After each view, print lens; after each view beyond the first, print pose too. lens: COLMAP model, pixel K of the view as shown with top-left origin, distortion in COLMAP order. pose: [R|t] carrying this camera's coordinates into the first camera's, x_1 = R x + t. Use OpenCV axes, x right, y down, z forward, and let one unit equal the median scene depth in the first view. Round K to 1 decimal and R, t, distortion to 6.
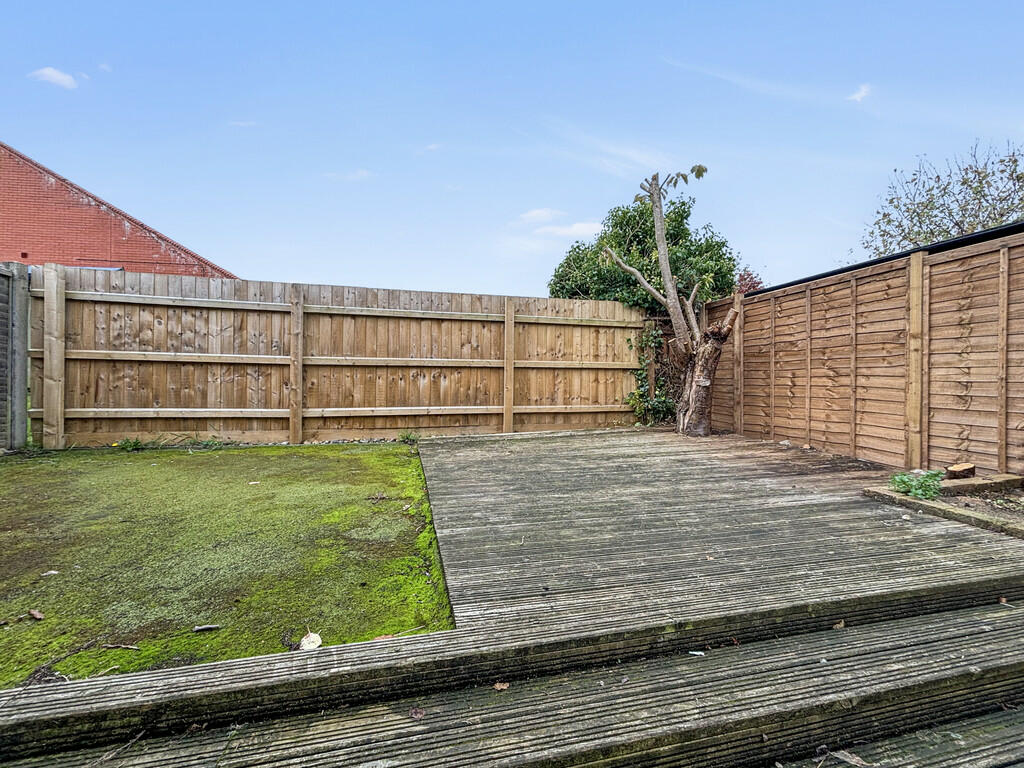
lens RADIAL K [[418.3, 0, 514.2], [0, 418.3, 387.3], [0, 0, 1]] dist [0.005843, -0.001461]
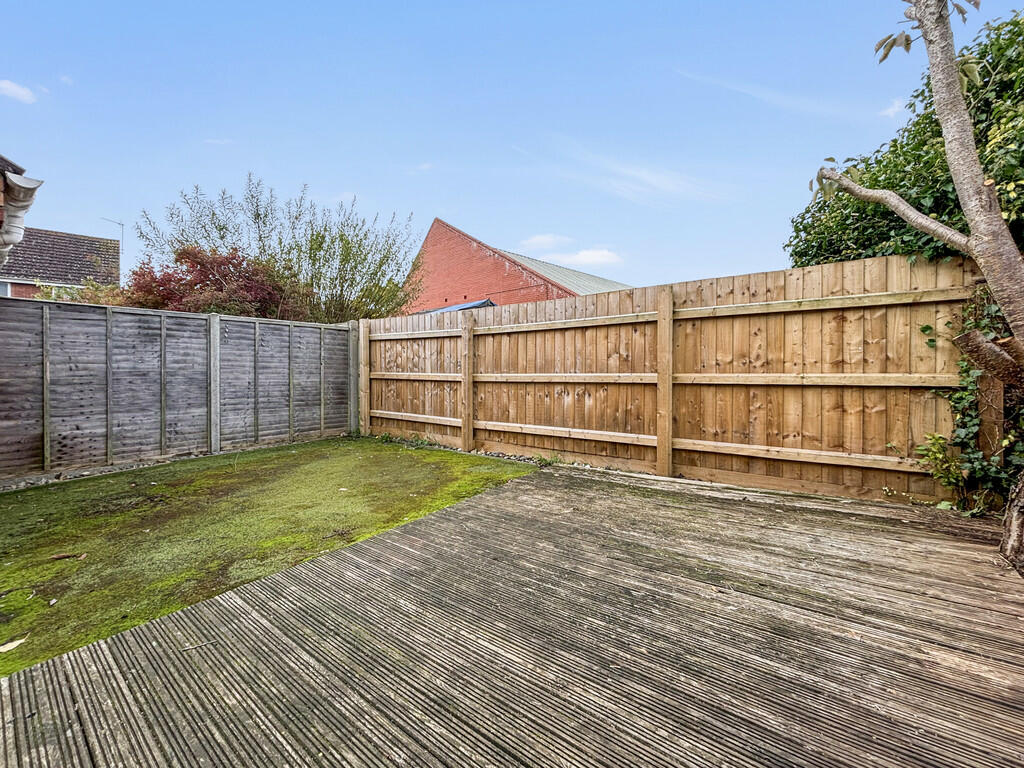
lens RADIAL K [[418.3, 0, 489.1], [0, 418.3, 370.0], [0, 0, 1]] dist [0.005843, -0.001461]
pose [[0.619274, -0.011774, -0.785087, 0.375781], [0.004325, 0.999924, -0.011584, -0.066934], [0.785163, 0.003778, 0.619277, 0.321769]]
